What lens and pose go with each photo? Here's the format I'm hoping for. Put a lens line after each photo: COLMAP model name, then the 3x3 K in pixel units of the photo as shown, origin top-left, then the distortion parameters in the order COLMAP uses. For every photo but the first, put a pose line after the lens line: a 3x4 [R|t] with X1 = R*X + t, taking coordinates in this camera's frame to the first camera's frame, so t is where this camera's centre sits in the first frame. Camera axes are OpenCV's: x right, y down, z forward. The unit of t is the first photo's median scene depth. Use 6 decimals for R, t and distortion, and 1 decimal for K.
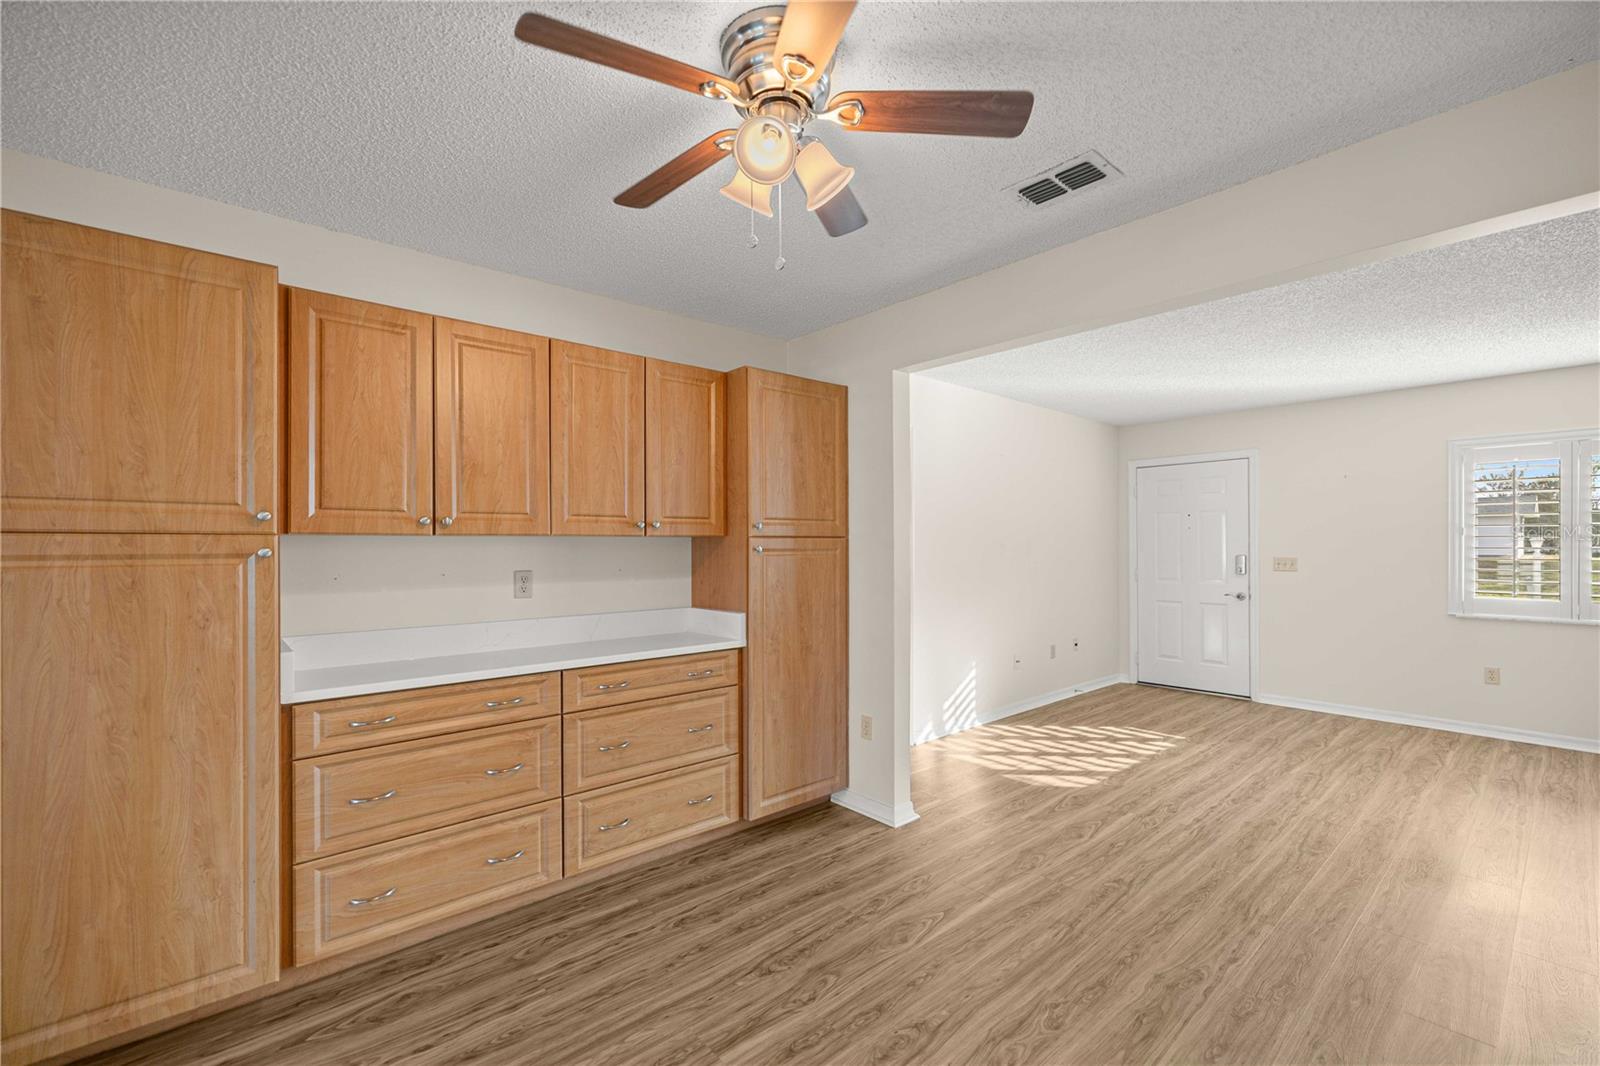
lens RADIAL K [[677.0, 0, 807.2], [0, 677.0, 549.3], [0, 0, 1]] dist [-0.001051, 0.000519]
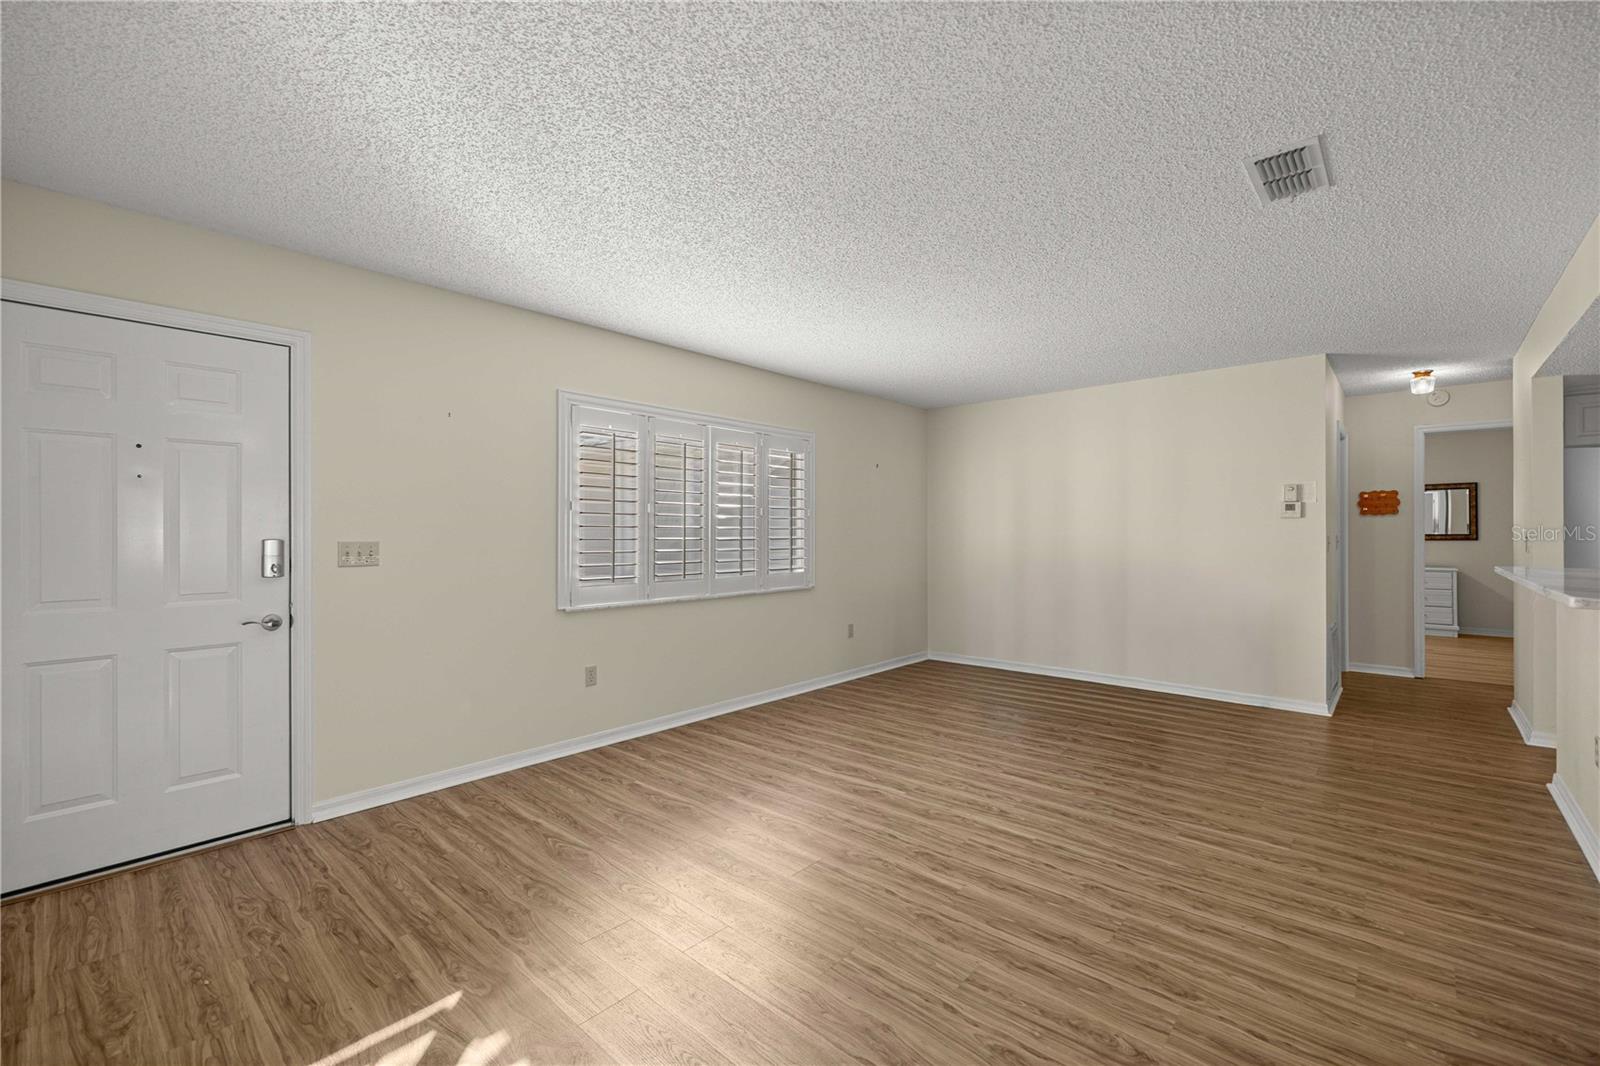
lens RADIAL K [[677.0, 0, 796.2], [0, 677.0, 530.2], [0, 0, 1]] dist [-0.001051, 0.000519]
pose [[-0.105005, 0.005618, 0.994456, 0.179105], [0.005382, 0.999973, -0.005081, 0.011490], [-0.994457, 0.004819, -0.105032, 1.100509]]
